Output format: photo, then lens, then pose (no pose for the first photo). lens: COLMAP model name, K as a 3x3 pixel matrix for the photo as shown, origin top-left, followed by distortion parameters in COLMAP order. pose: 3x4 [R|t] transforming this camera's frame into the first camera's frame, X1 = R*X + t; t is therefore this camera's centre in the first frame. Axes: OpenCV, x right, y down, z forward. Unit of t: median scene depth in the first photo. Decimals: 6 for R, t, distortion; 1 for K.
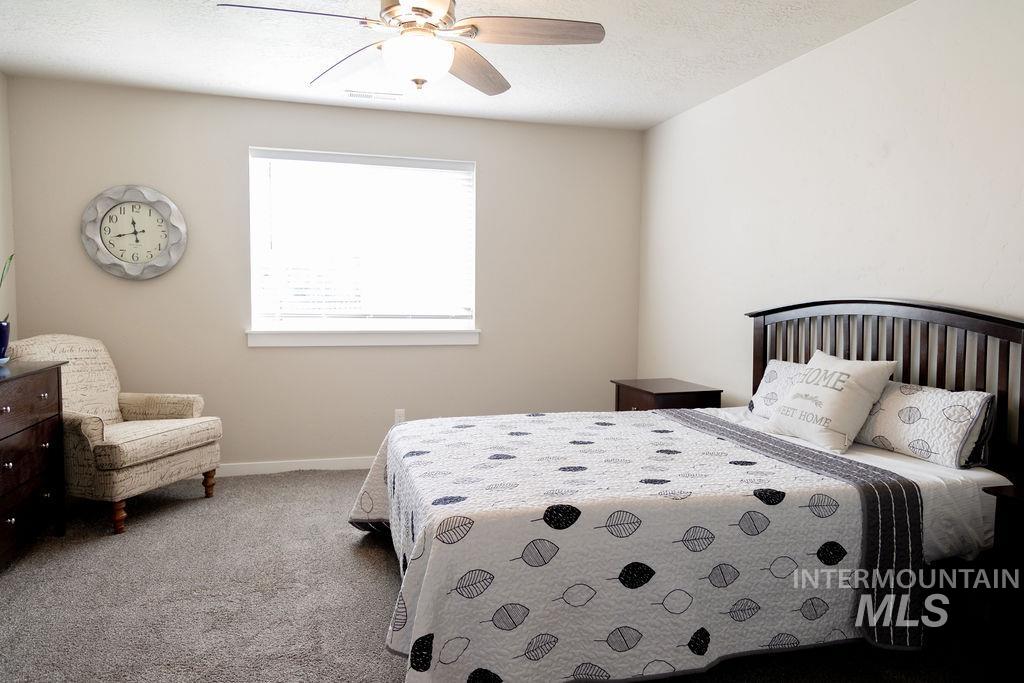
lens RADIAL K [[688.5, 0, 517.9], [0, 688.5, 340.3], [0, 0, 1]] dist [-0.000562, 0.005176]
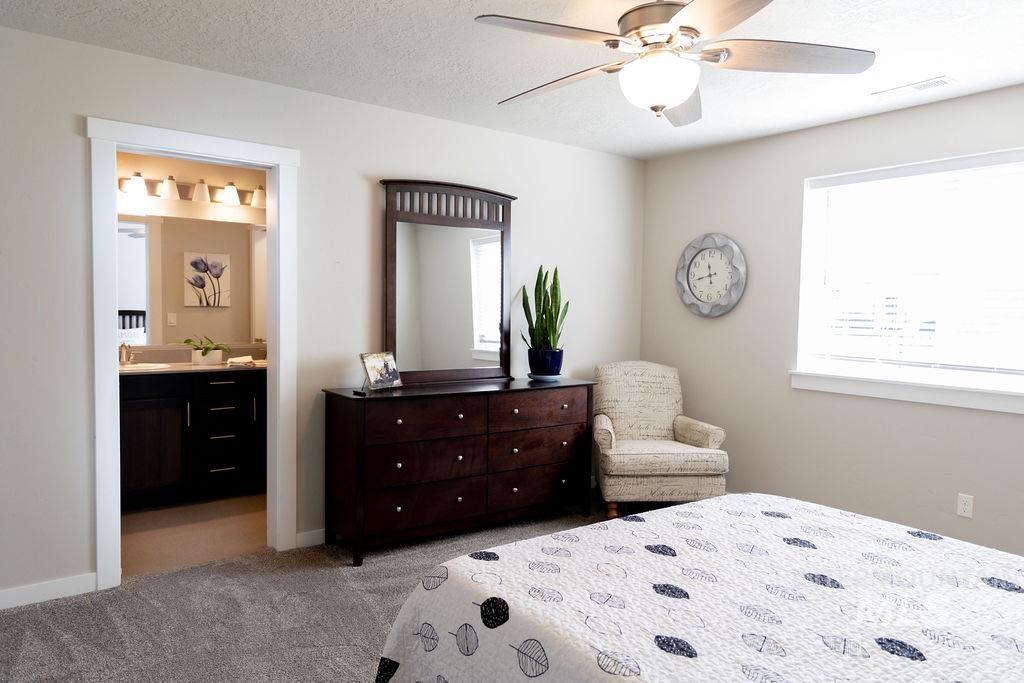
lens RADIAL K [[688.5, 0, 516.9], [0, 688.5, 341.4], [0, 0, 1]] dist [-0.000562, 0.005176]
pose [[0.370718, 0.041315, -0.927826, 0.373415], [-0.077450, 0.996906, 0.013445, -0.040349], [0.925510, 0.066876, 0.372771, 0.300900]]
